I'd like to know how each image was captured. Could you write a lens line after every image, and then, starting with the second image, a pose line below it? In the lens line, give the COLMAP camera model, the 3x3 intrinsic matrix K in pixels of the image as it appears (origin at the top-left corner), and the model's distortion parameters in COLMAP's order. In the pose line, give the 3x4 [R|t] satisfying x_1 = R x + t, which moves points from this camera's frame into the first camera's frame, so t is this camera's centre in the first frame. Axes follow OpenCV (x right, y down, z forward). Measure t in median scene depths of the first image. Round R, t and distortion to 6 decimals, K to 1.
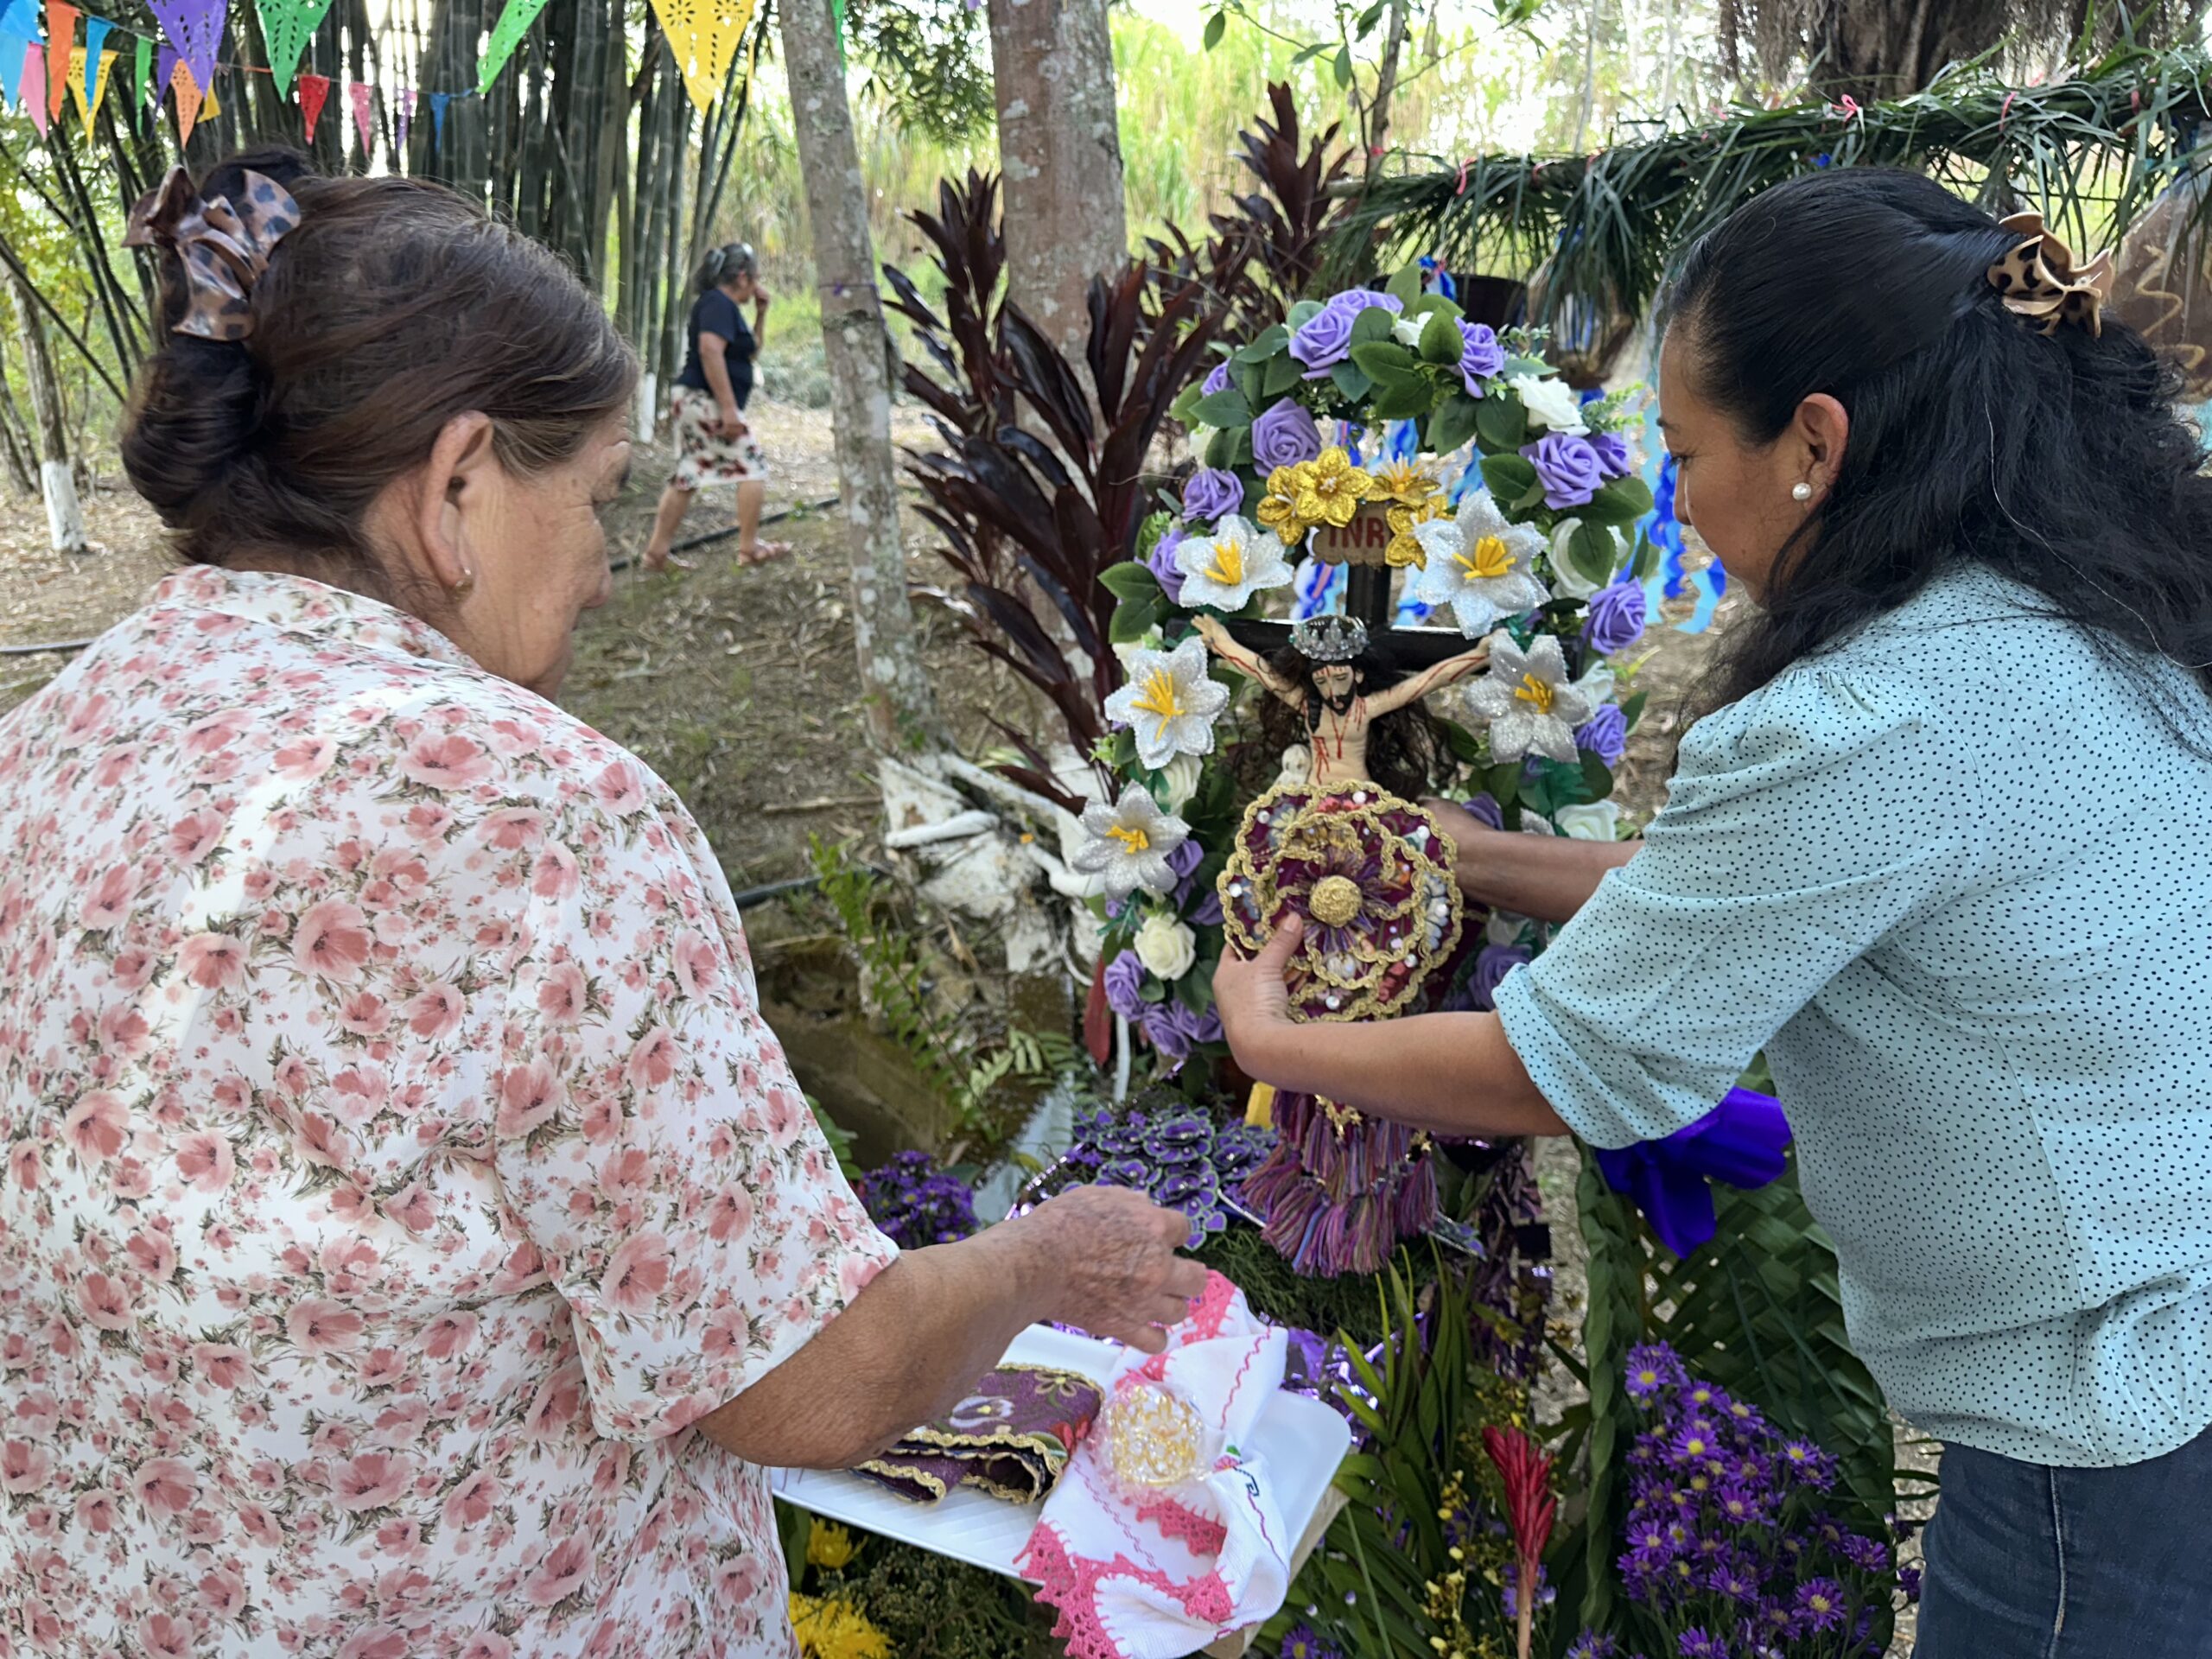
lens RADIAL K [[1537.0, 0, 1097.6], [0, 1537.0, 865.4], [0, 0, 1]] dist [-0.007966, -0.004771]
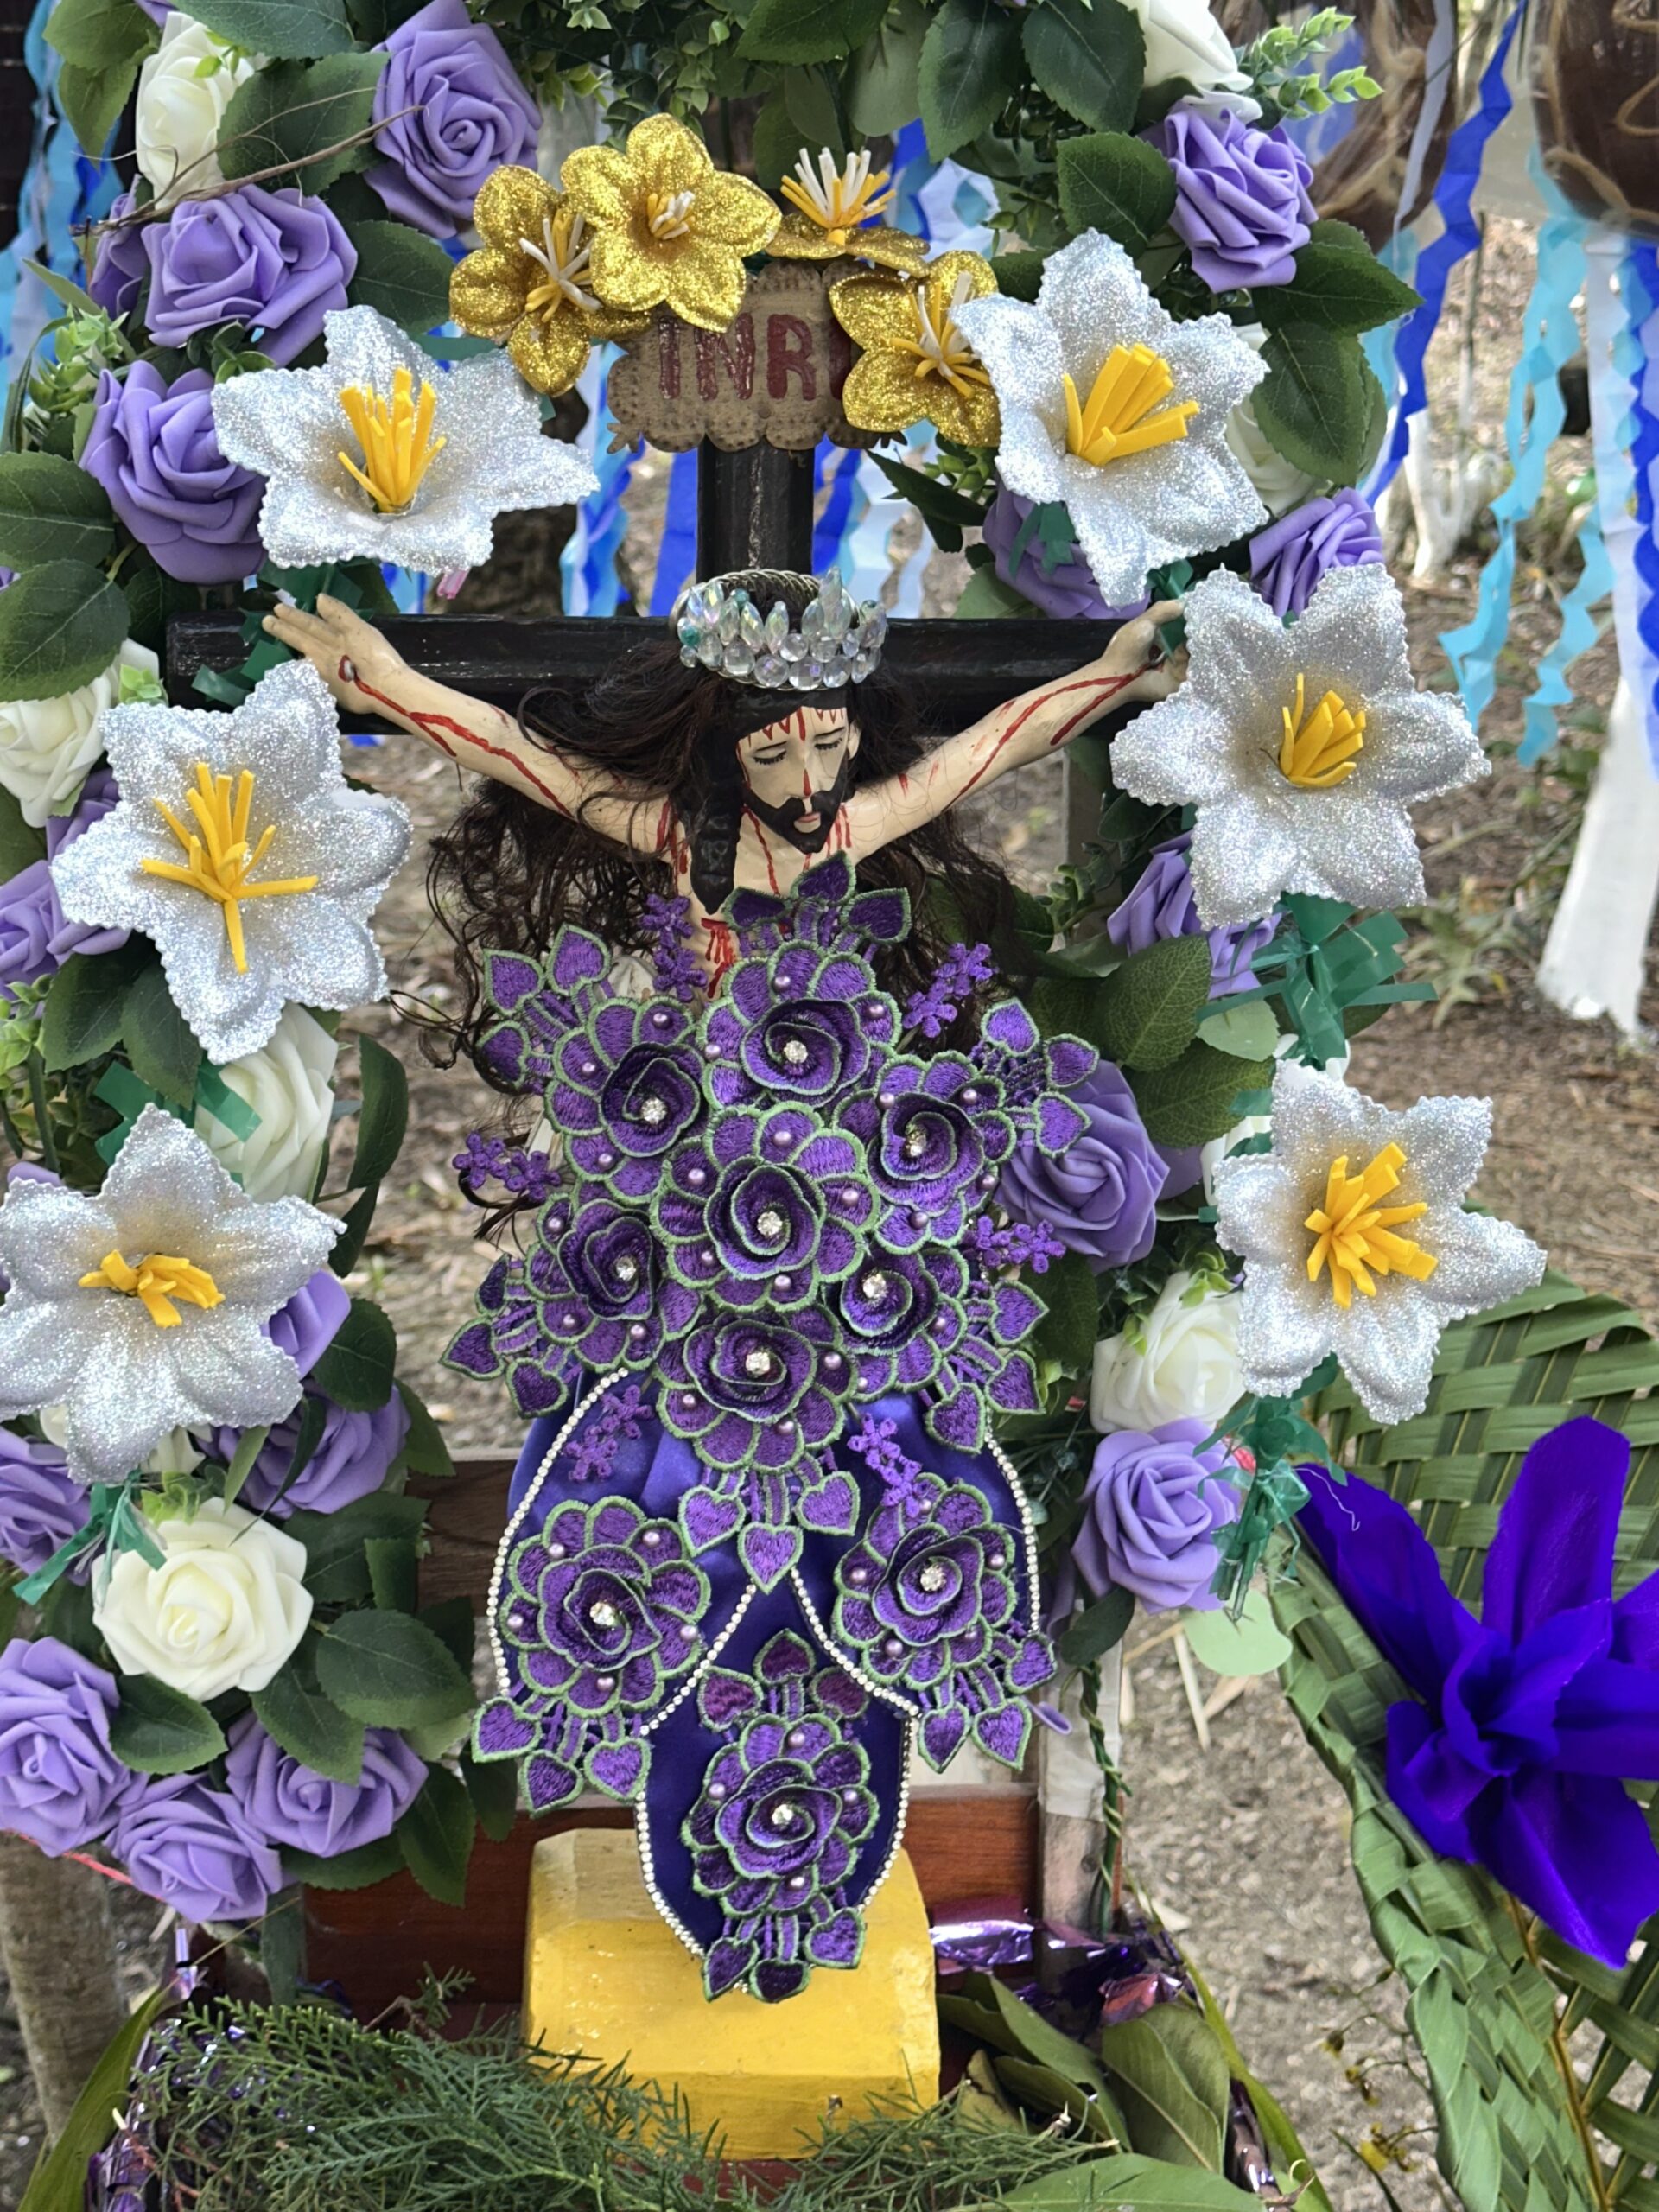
lens RADIAL K [[3152.8, 0, 827.4], [0, 3152.8, 1112.9], [0, 0, 1]] dist [0.164030, -0.018155]
pose [[0.838214, -0.097442, 0.536565, -0.178570], [0.141837, 0.989000, -0.041971, -0.003645], [-0.526573, 0.111286, 0.842815, 0.280136]]
